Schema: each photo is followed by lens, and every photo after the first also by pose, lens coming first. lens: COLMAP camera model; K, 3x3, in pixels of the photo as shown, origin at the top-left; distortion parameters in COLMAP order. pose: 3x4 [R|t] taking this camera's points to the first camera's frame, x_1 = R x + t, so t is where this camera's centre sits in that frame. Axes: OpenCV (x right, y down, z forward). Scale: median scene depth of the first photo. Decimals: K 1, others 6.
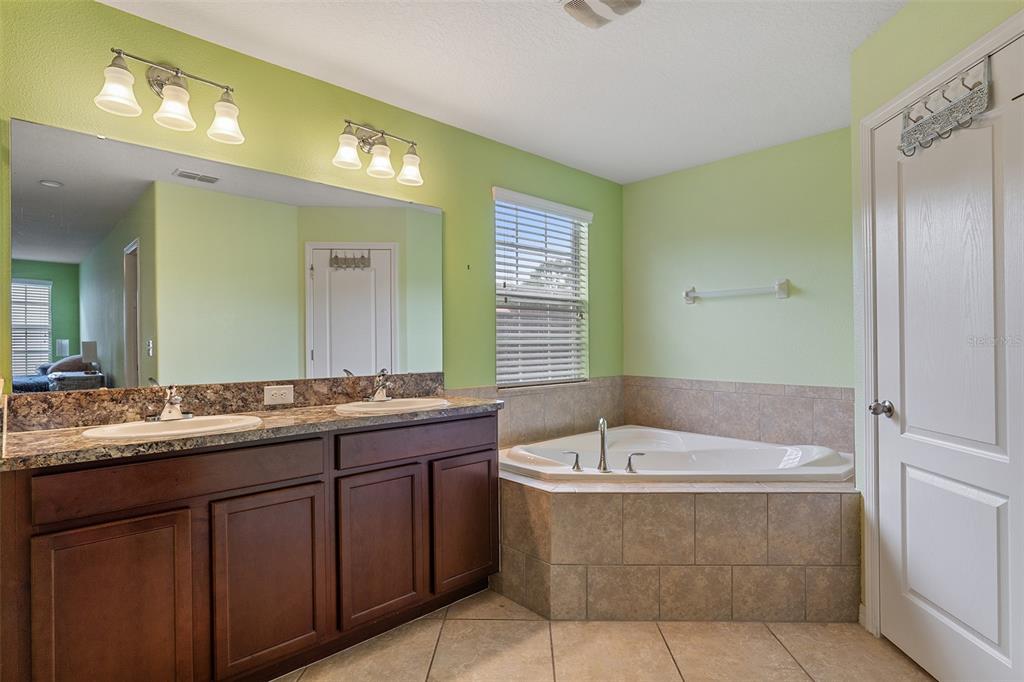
lens RADIAL K [[529.4, 0, 514.6], [0, 529.4, 342.8], [0, 0, 1]] dist [-0.004634, 0.000220]
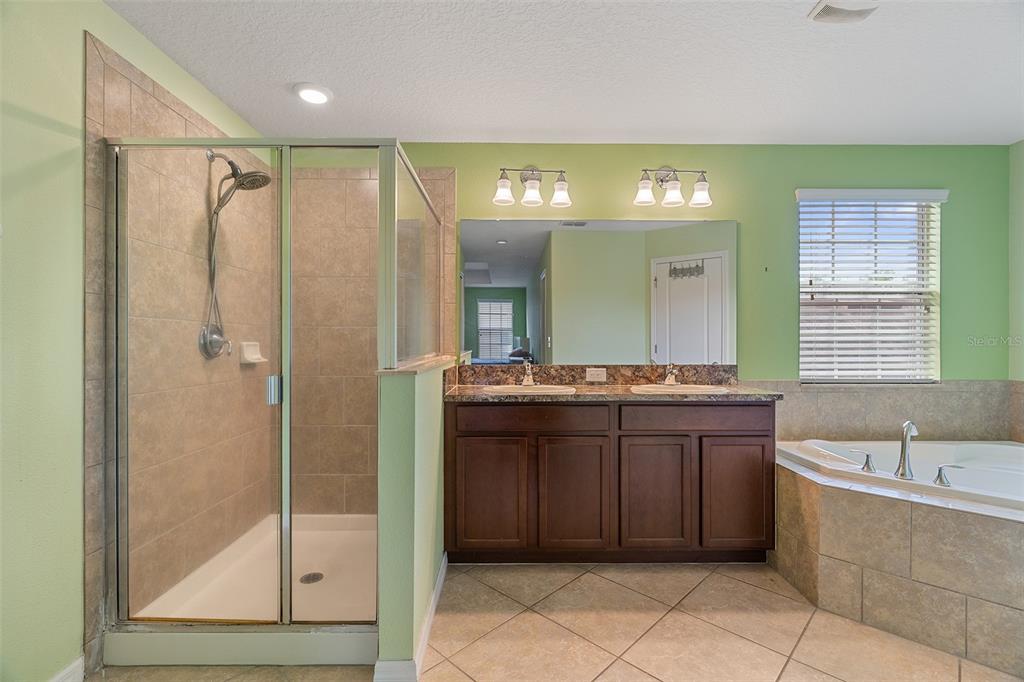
lens RADIAL K [[464.0, 0, 509.5], [0, 464.0, 337.6], [0, 0, 1]] dist [-0.009496, 0.003672]
pose [[0.724913, 0.001369, -0.688839, 0.240018], [-0.003953, 0.999990, -0.002173, 0.001587], [0.688829, 0.004298, 0.724911, -0.066934]]
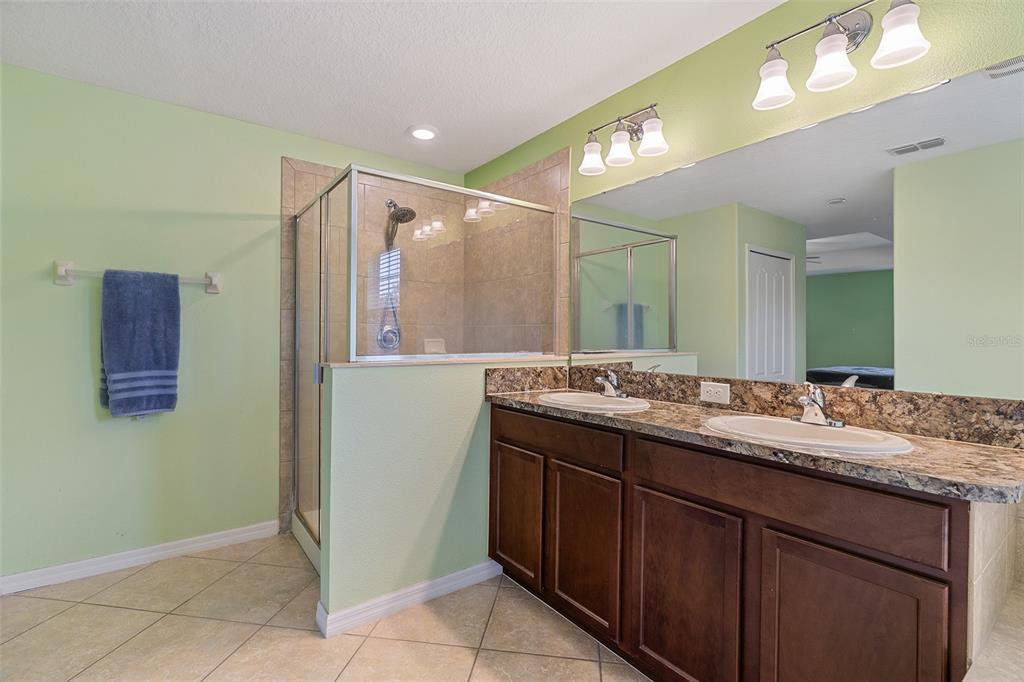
lens RADIAL K [[464.0, 0, 509.5], [0, 464.0, 337.6], [0, 0, 1]] dist [-0.009496, 0.003672]
pose [[-0.137718, 0.004926, -0.990459, 0.400084], [-0.005012, 0.999971, 0.005671, -0.001163], [0.990459, 0.005745, -0.137690, 0.732296]]
